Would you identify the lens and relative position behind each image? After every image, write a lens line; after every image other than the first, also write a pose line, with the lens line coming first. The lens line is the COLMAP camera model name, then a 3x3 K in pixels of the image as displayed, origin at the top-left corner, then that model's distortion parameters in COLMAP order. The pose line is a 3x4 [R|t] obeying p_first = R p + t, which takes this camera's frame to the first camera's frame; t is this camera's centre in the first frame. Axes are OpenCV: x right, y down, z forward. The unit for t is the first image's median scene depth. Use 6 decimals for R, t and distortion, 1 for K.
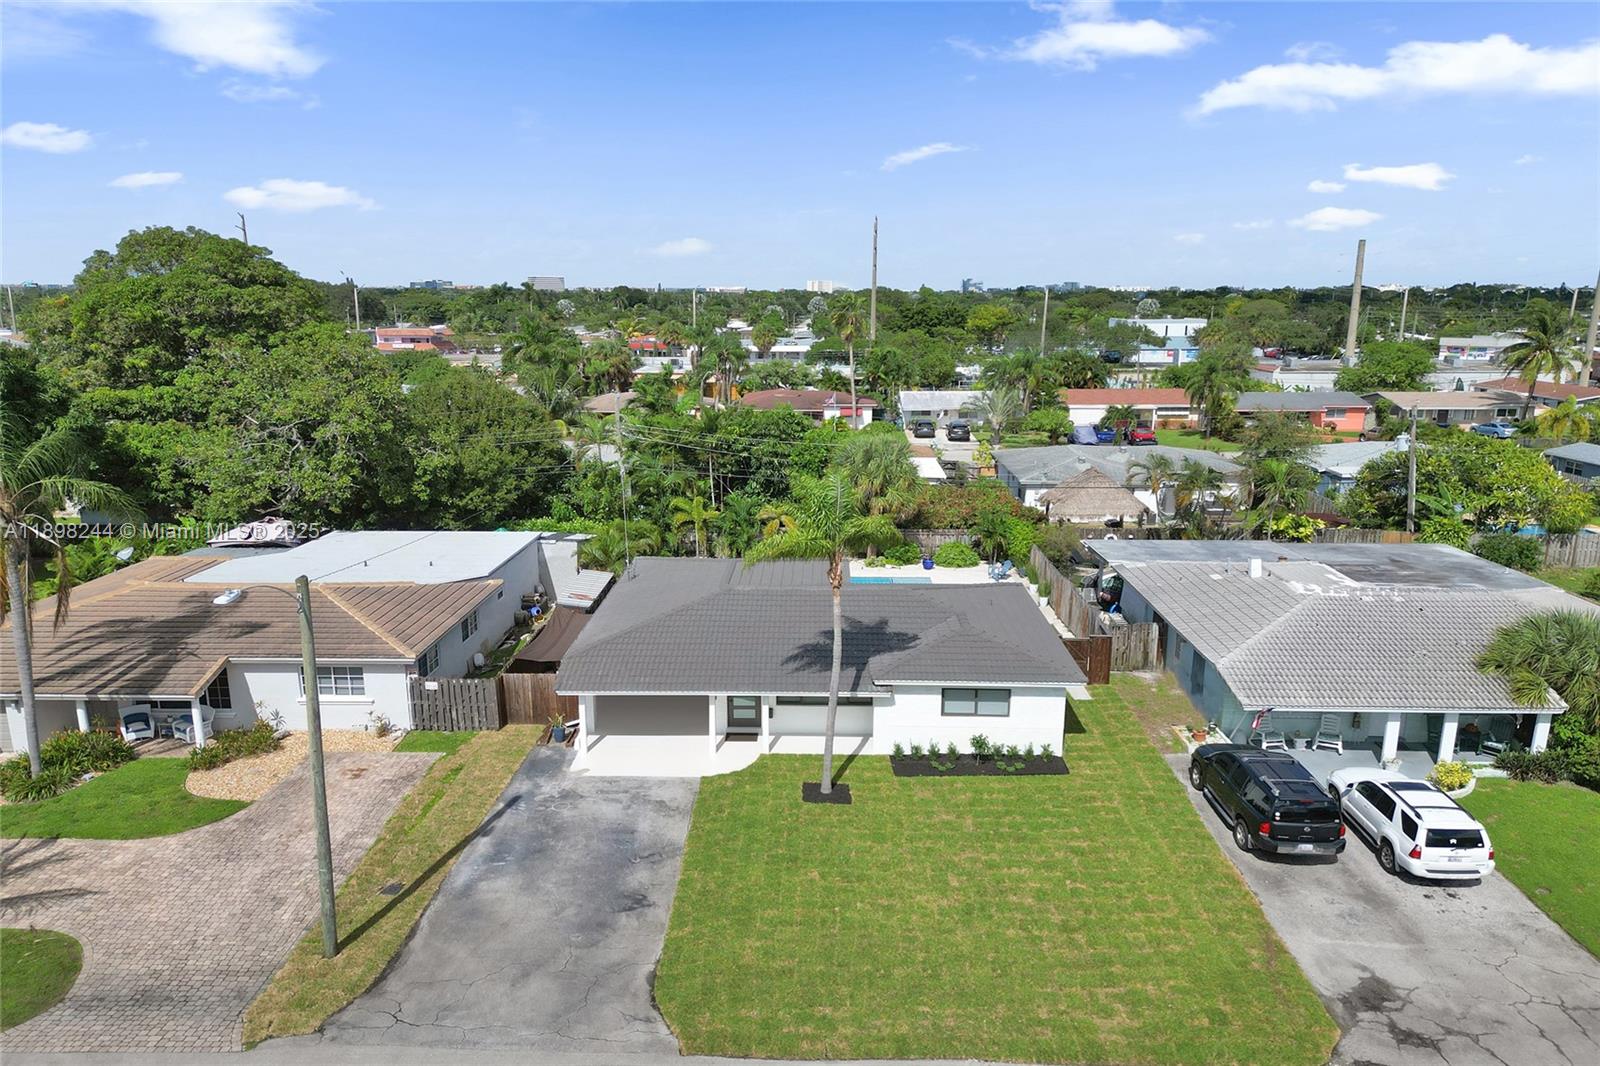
lens RADIAL K [[1154.0, 0, 800.0], [0, 1154.0, 533.0], [0, 0, 1]] dist [0.063145, -0.066135]
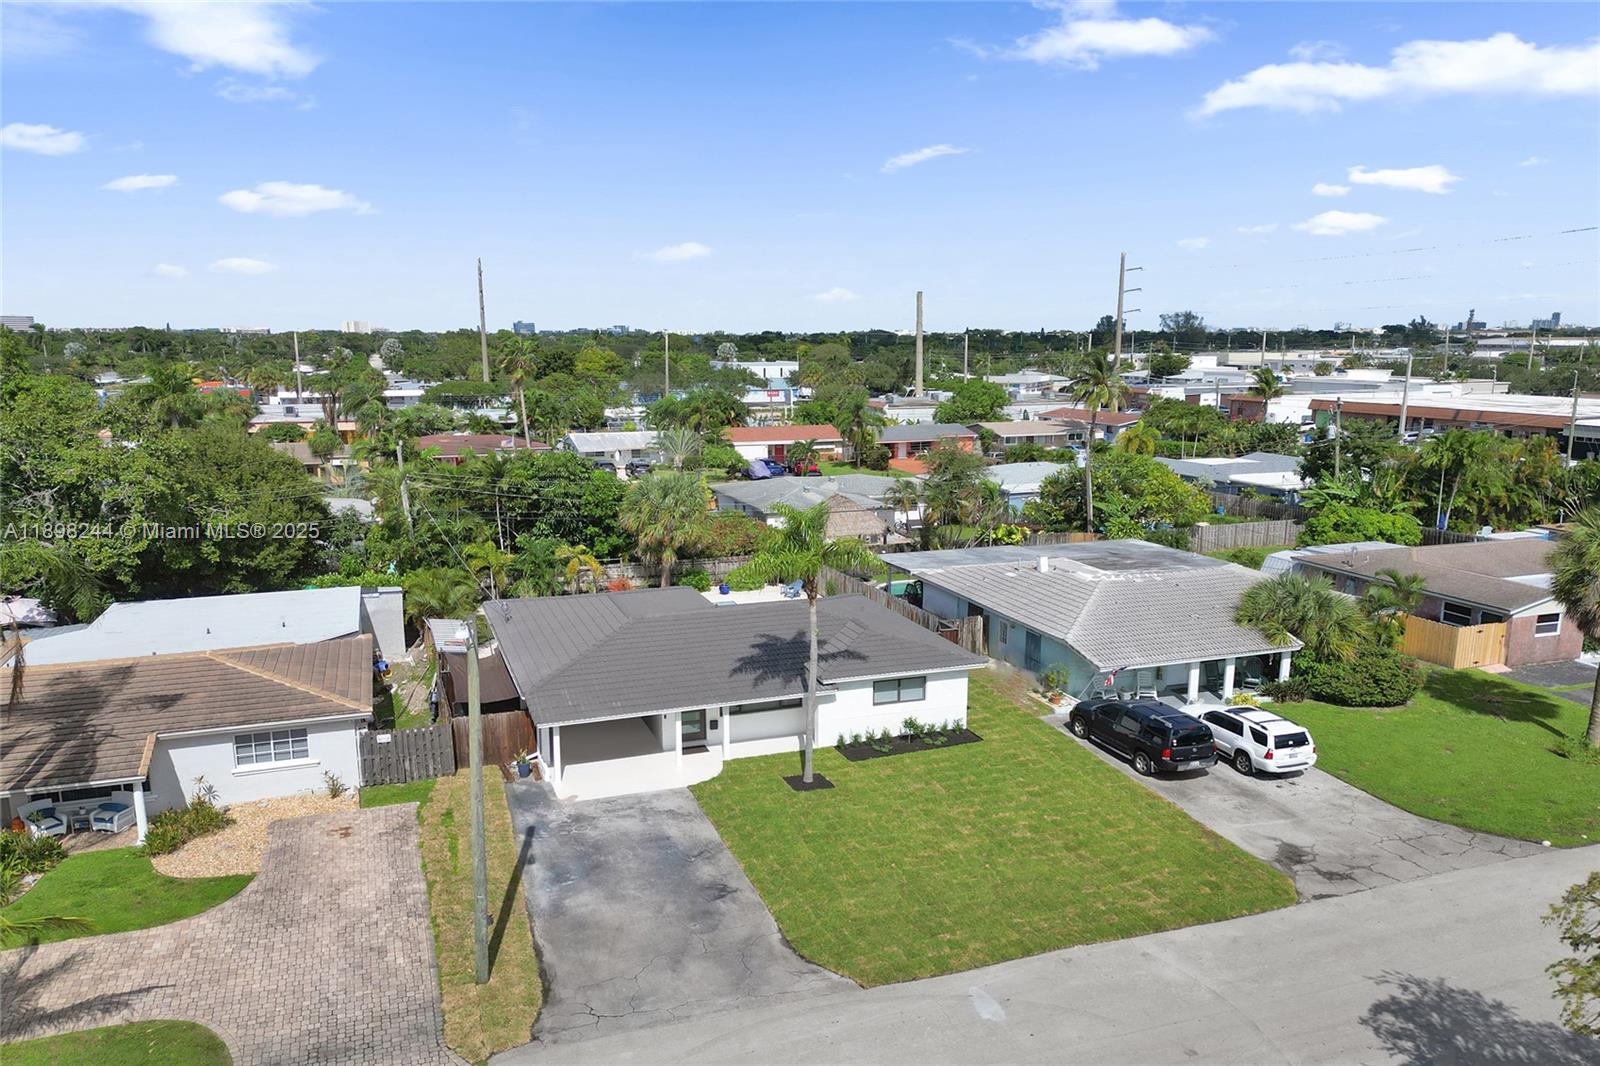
lens RADIAL K [[1154.0, 0, 800.0], [0, 1154.0, 533.0], [0, 0, 1]] dist [0.063145, -0.066135]
pose [[0.933797, -0.062451, 0.352310, -0.334495], [0.075145, 0.996920, -0.022457, 0.006556], [-0.349822, 0.047445, 0.935614, -0.058769]]
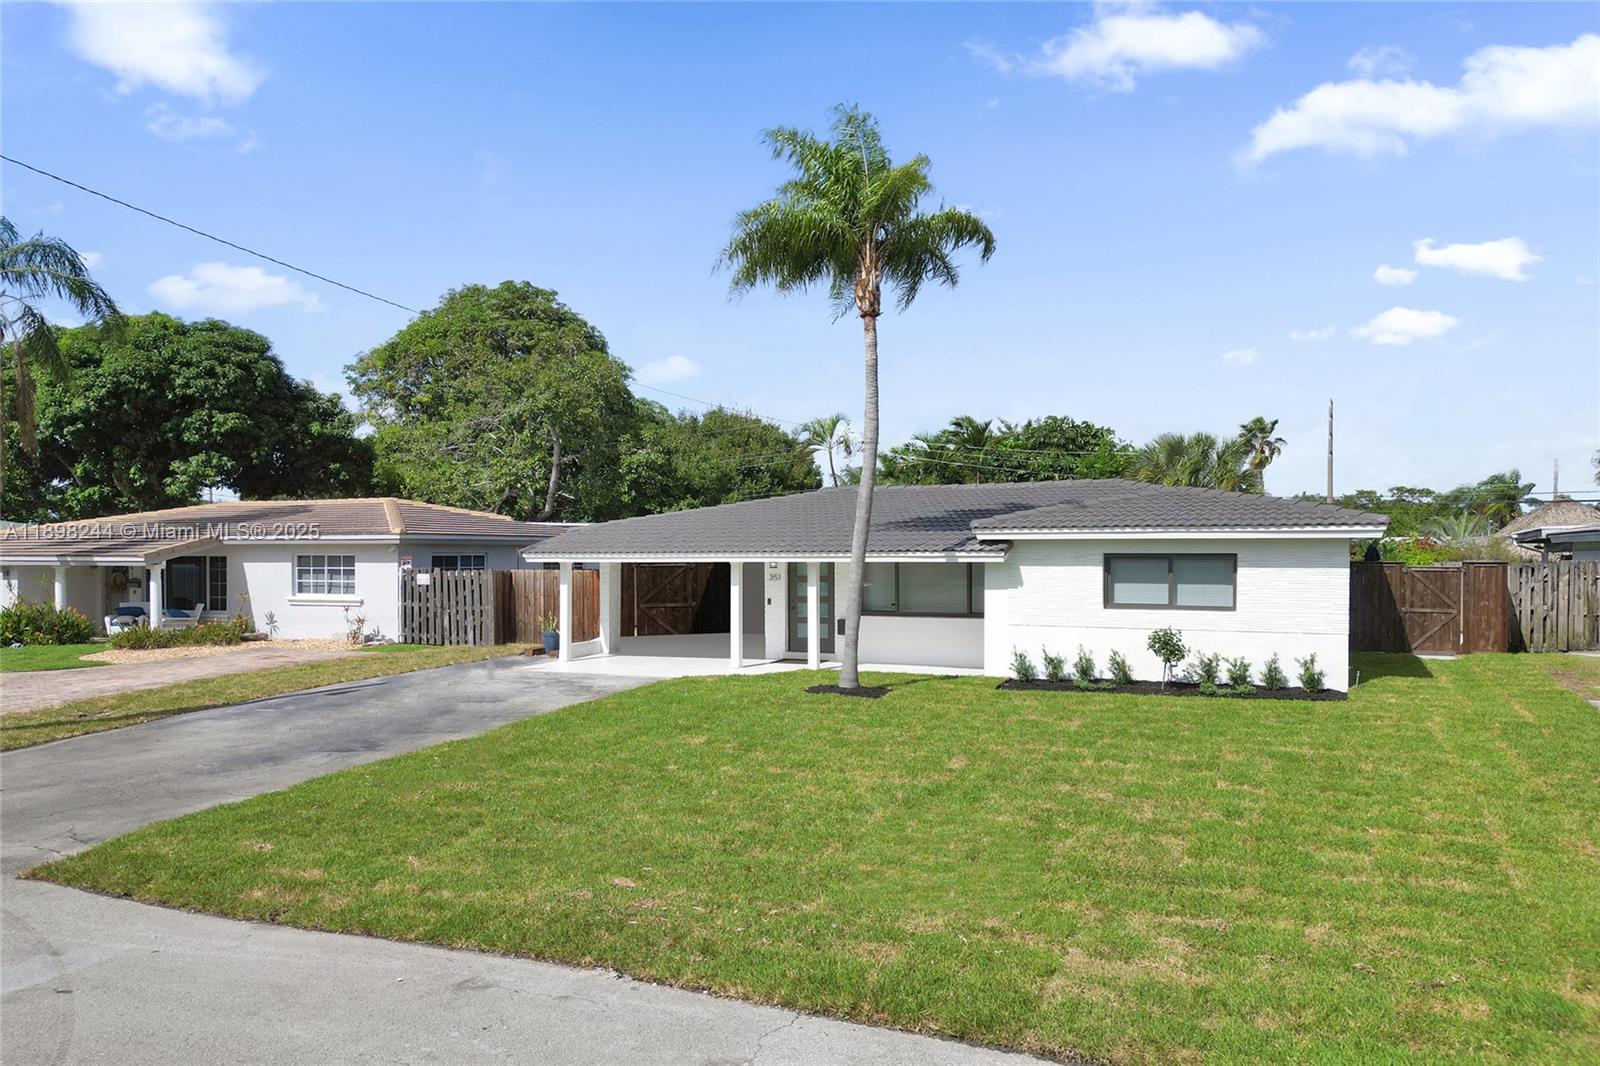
lens RADIAL K [[1144.5, 0, 800.4], [0, 1144.5, 504.5], [0, 0, 1]] dist [0.067907, -0.060678]
pose [[0.924474, -0.019094, -0.380767, 0.195831], [-0.071720, 0.972203, -0.222883, 0.239069], [0.374439, 0.233358, 0.897407, 0.427034]]
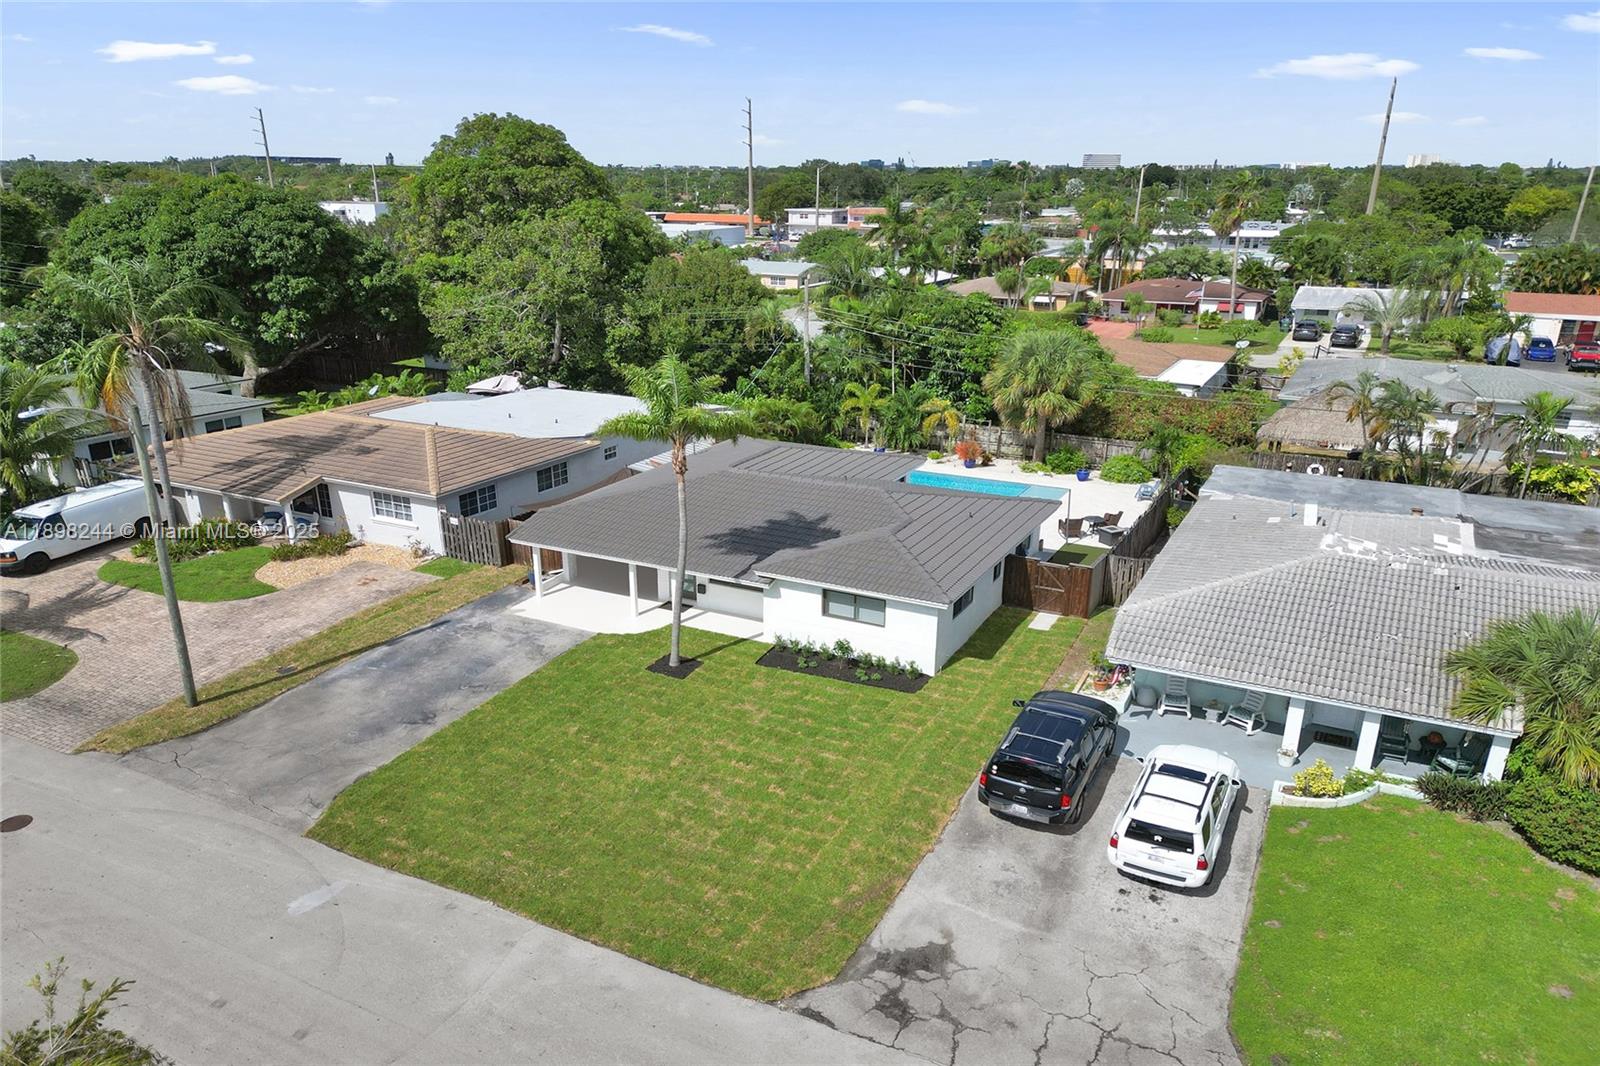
lens RADIAL K [[1120.1, 0, 800.1], [0, 1120.1, 561.2], [0, 0, 1]] dist [0.102930, -0.143138]
pose [[0.901140, 0.144203, -0.408844, 0.487516], [-0.091092, 0.984987, 0.146637, -0.029299], [0.423851, -0.094897, 0.900747, 0.116371]]
